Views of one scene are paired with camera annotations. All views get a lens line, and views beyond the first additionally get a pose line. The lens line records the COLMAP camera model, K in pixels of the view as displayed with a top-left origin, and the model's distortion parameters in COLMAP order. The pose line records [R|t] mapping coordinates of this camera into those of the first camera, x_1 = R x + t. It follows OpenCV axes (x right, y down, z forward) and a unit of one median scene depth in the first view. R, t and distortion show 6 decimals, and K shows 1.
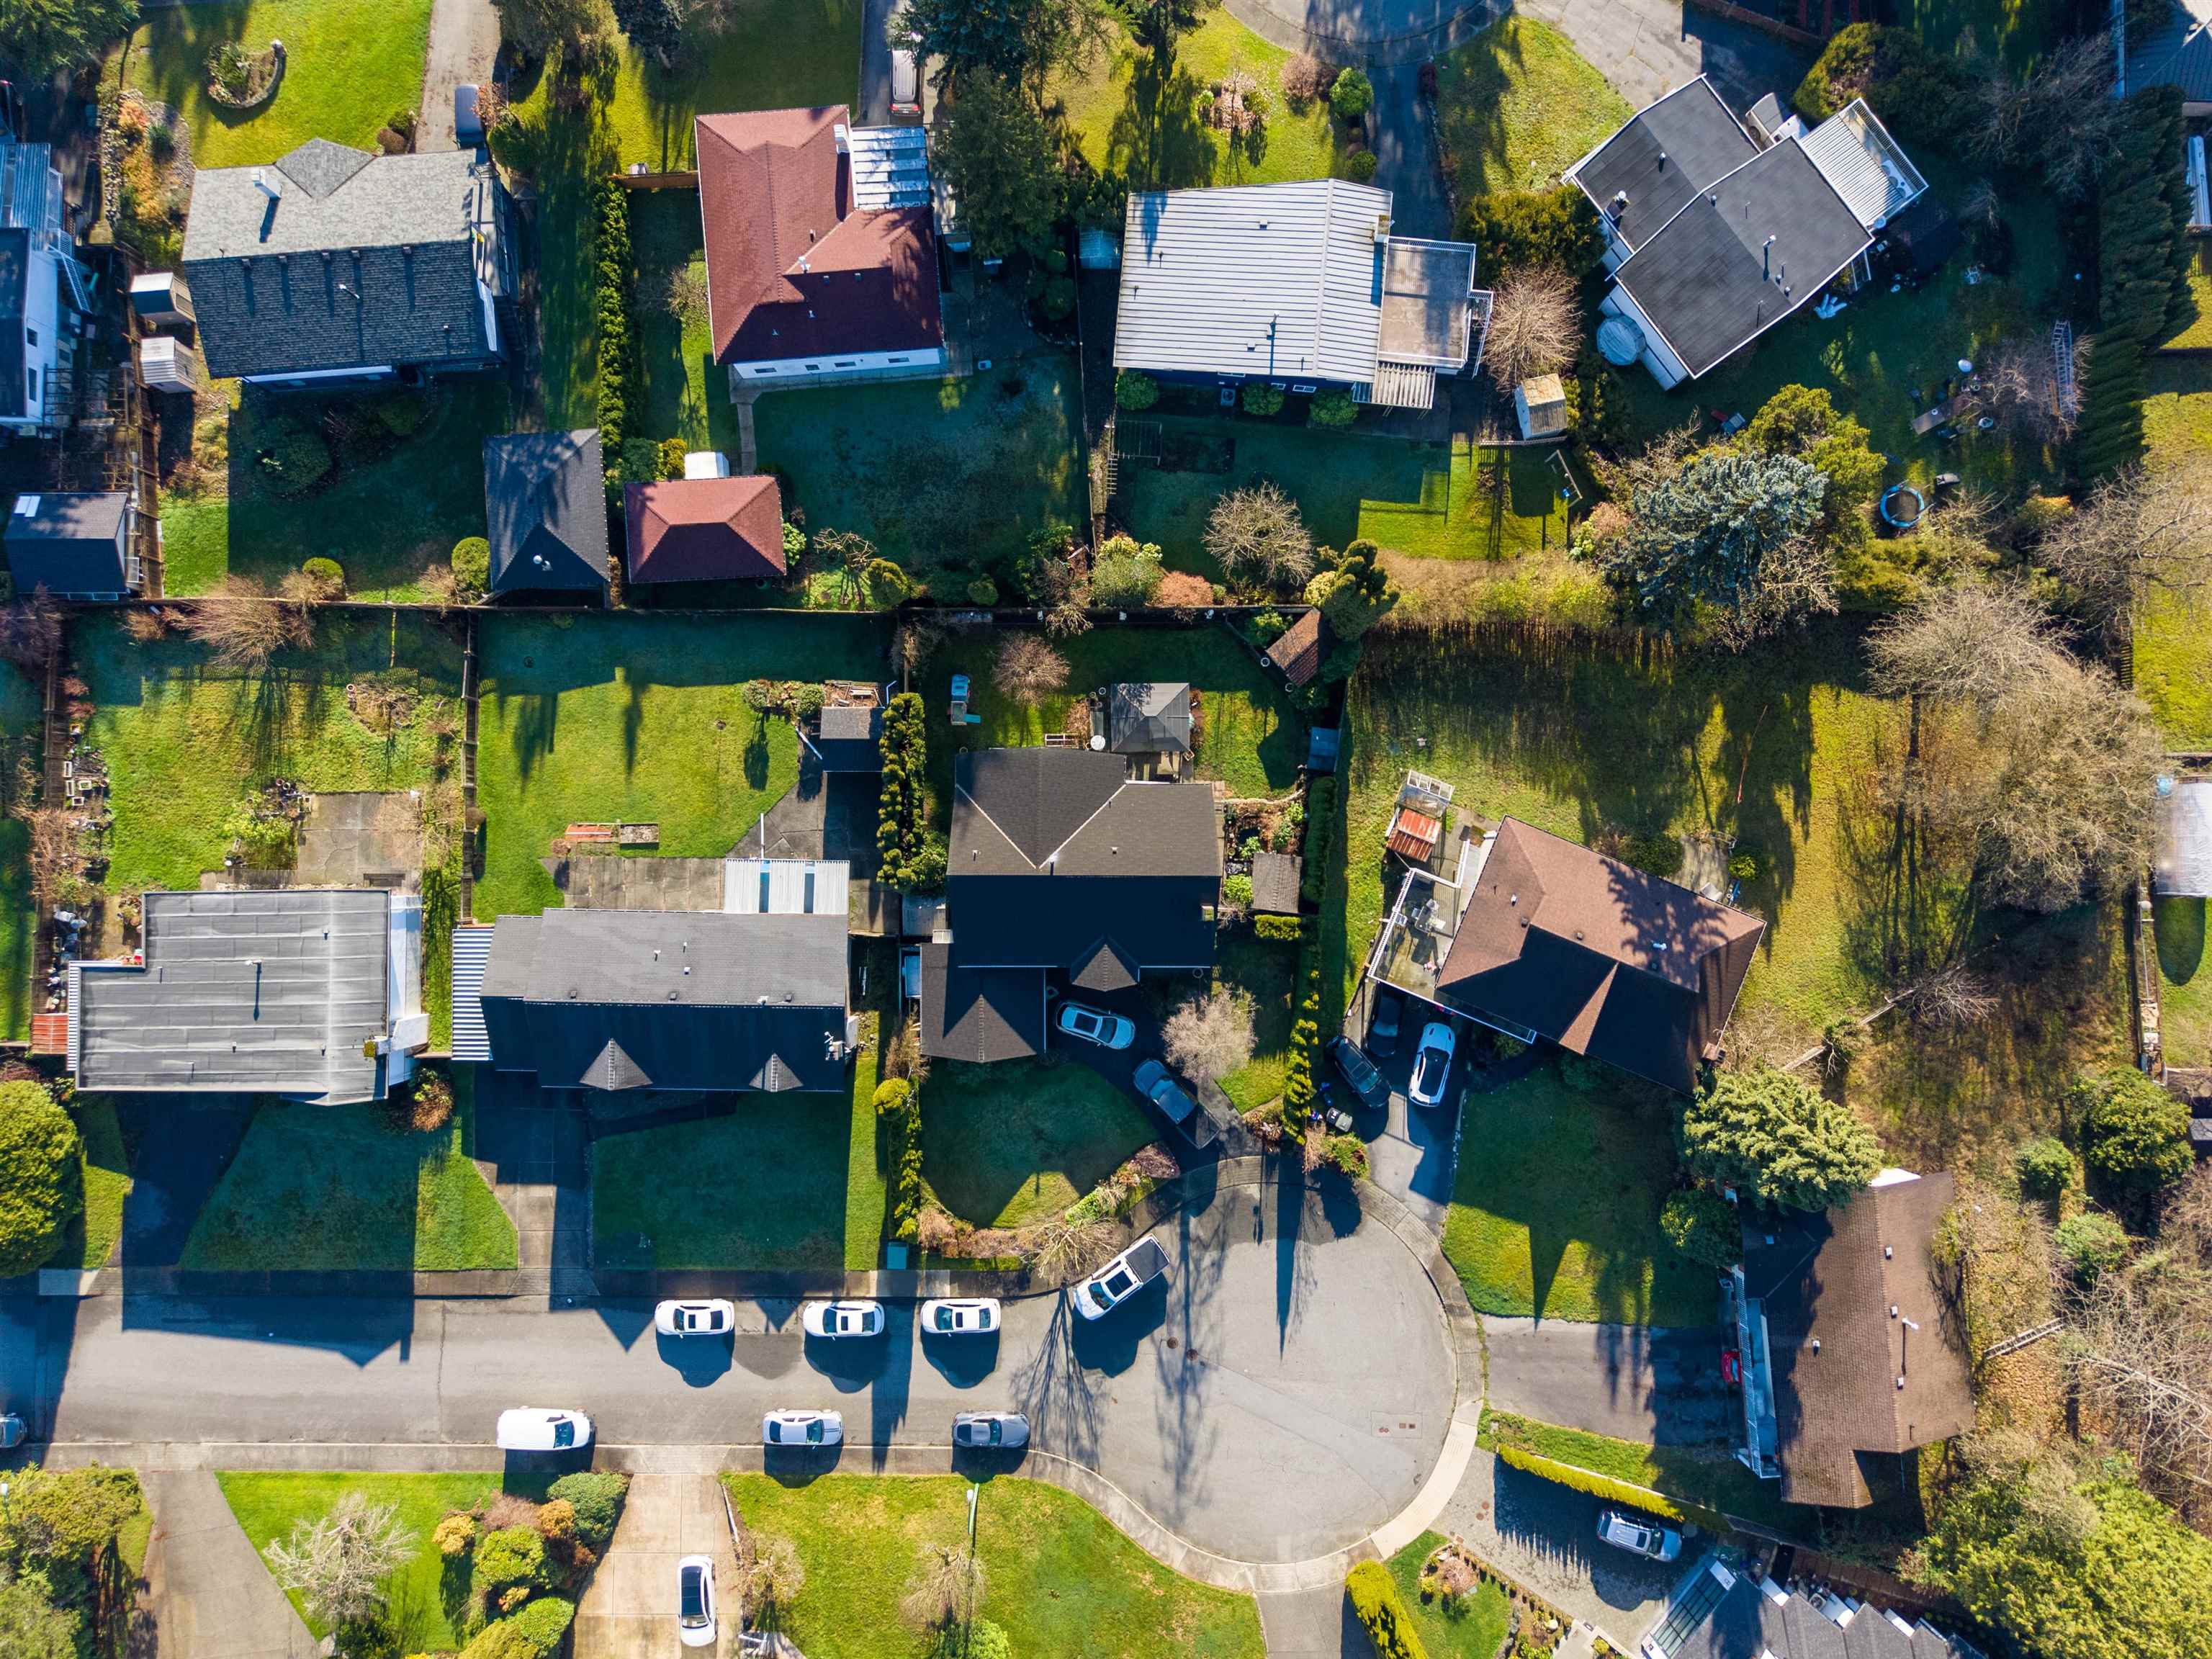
lens RADIAL K [[1476.7, 0, 1107.6], [0, 1476.7, 829.9], [0, 0, 1]] dist [0.022473, -0.020168]
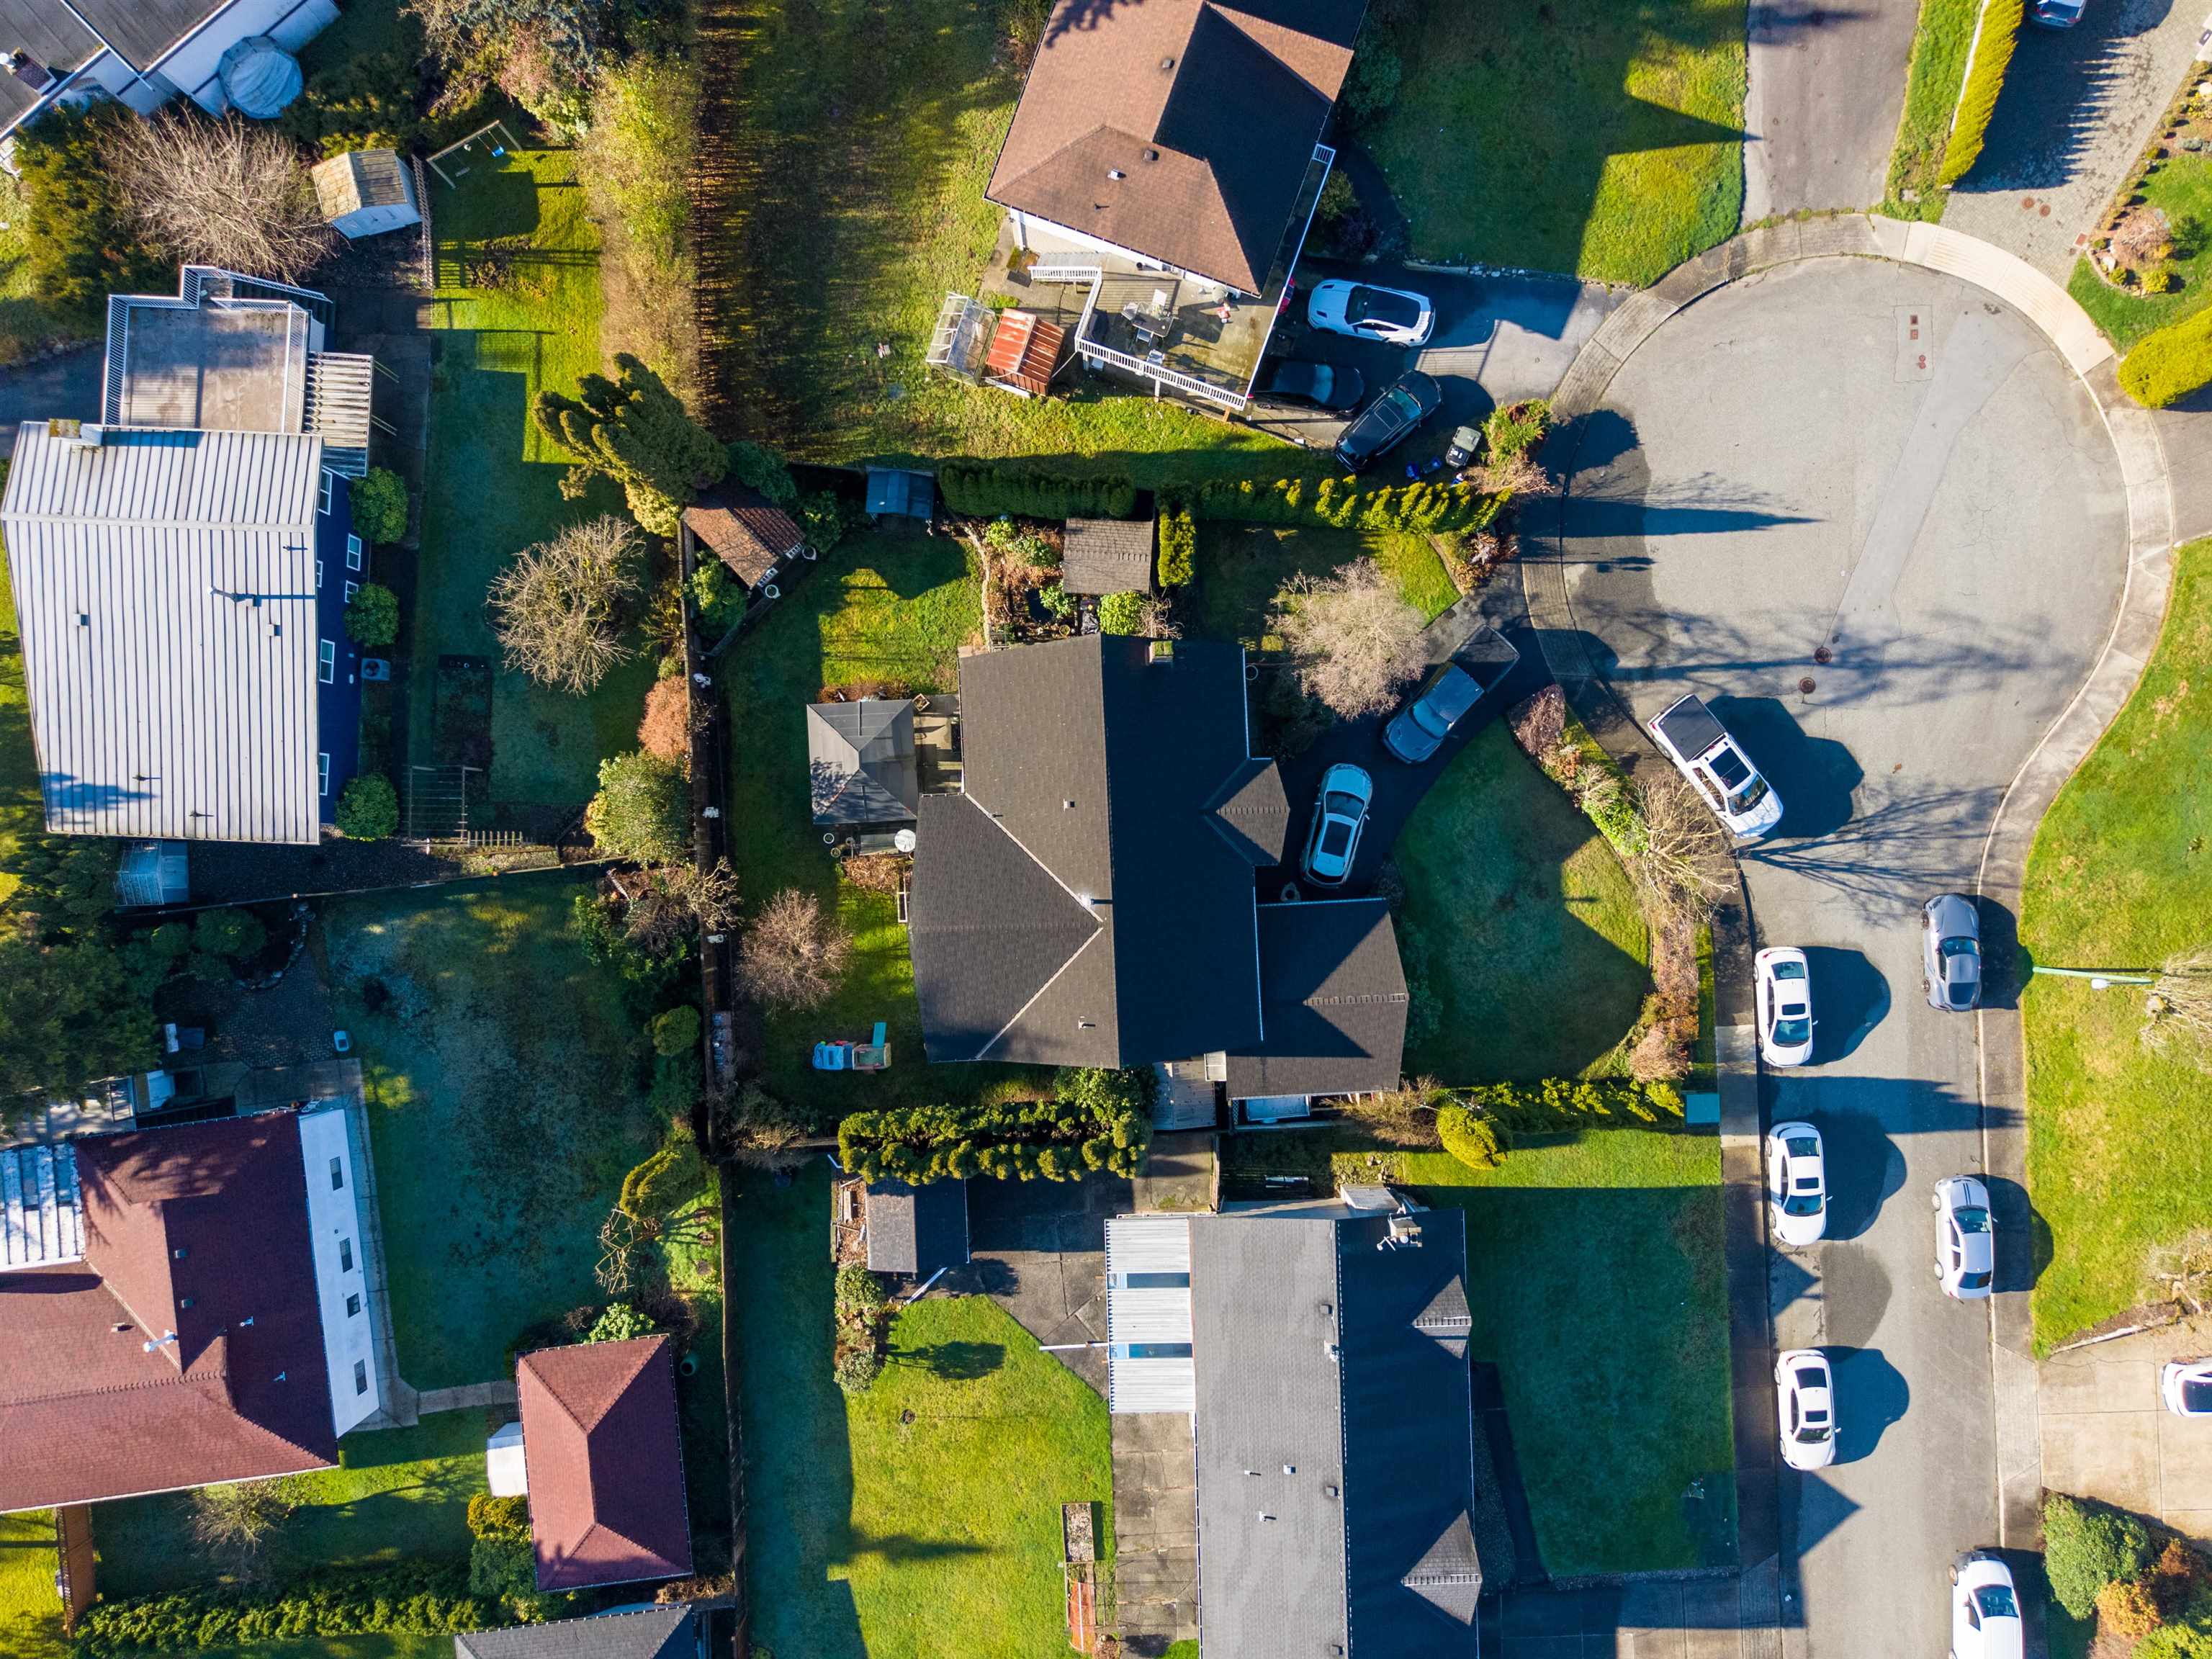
lens RADIAL K [[1476.7, 0, 1106.0], [0, 1476.7, 831.2], [0, 0, 1]] dist [0.022473, -0.020168]
pose [[-0.047294, -0.998856, 0.007078, -0.011300], [0.998563, -0.047099, 0.025547, 0.012740], [-0.025185, 0.008276, 0.999649, 0.346005]]
